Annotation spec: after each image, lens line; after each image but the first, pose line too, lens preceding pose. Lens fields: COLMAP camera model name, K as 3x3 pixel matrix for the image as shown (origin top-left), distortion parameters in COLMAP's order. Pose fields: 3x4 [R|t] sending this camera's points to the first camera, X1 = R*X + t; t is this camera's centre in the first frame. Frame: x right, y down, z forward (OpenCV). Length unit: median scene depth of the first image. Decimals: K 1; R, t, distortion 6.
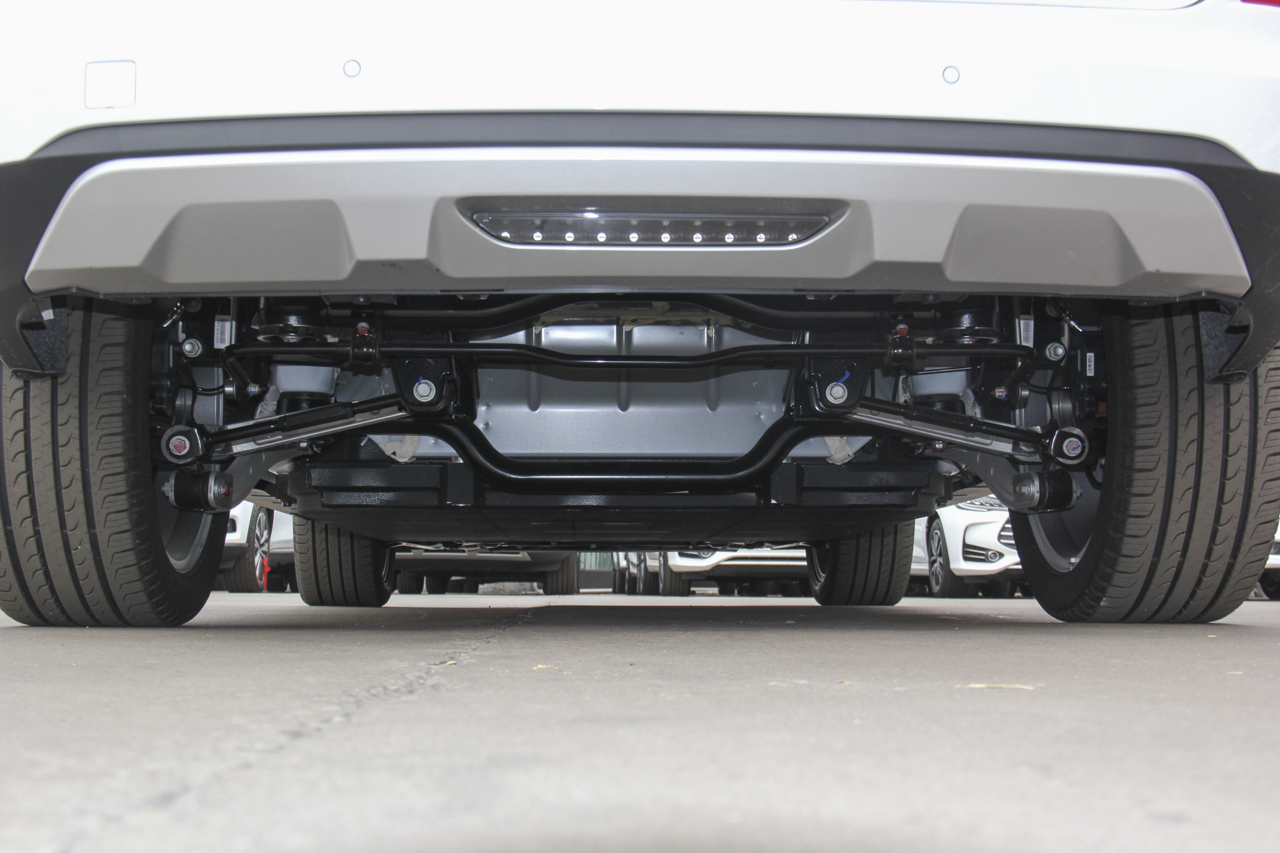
lens RADIAL K [[1788.2, 0, 640.0], [0, 1788.2, 426.5], [0, 0, 1]] dist [0.011850, 0.029365]
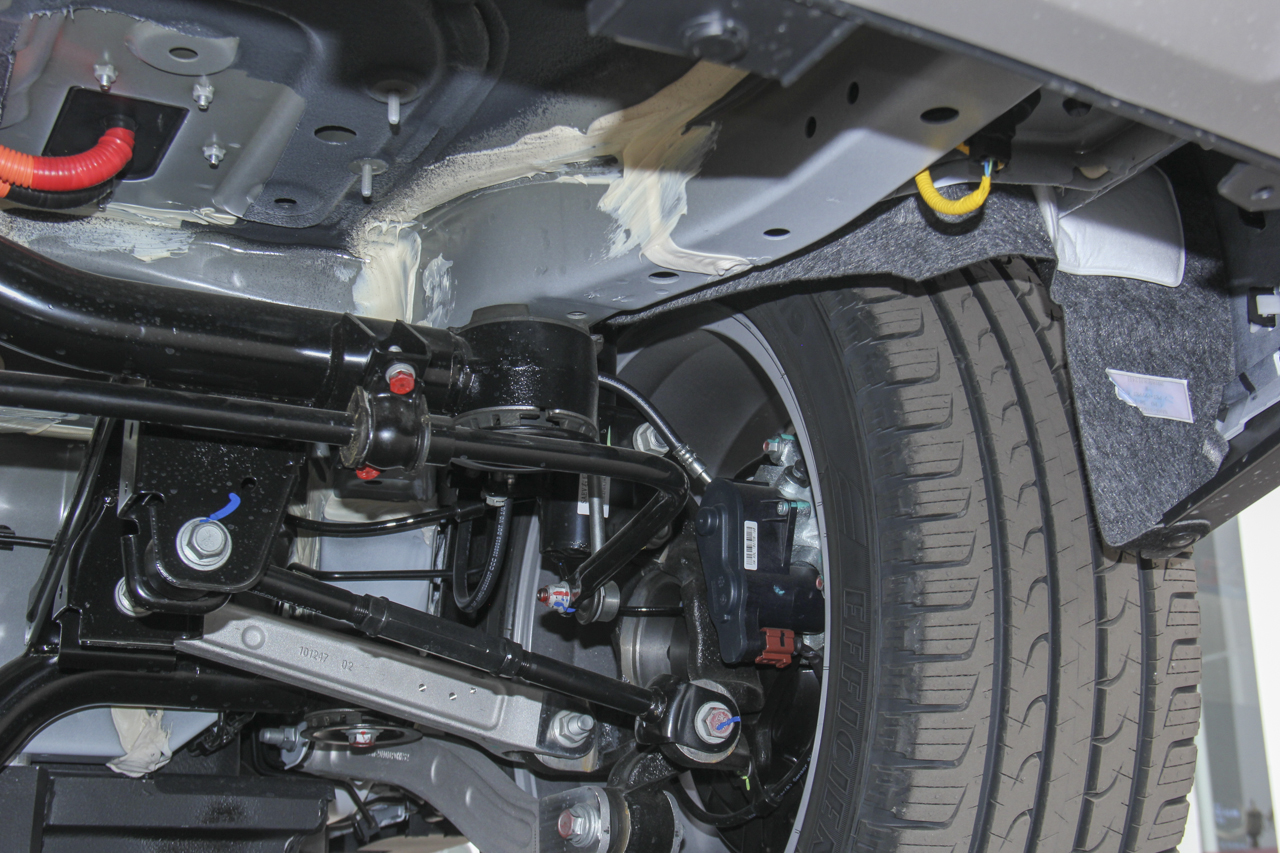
lens RADIAL K [[1848.1, 0, 640.0], [0, 1848.1, 426.5], [0, 0, 1]] dist [0.048506, 0.111243]
pose [[0.907382, 0.120314, 0.402719, 0.031230], [-0.027955, 0.973308, -0.227793, 0.048439], [-0.419376, 0.195437, 0.886526, 0.622374]]
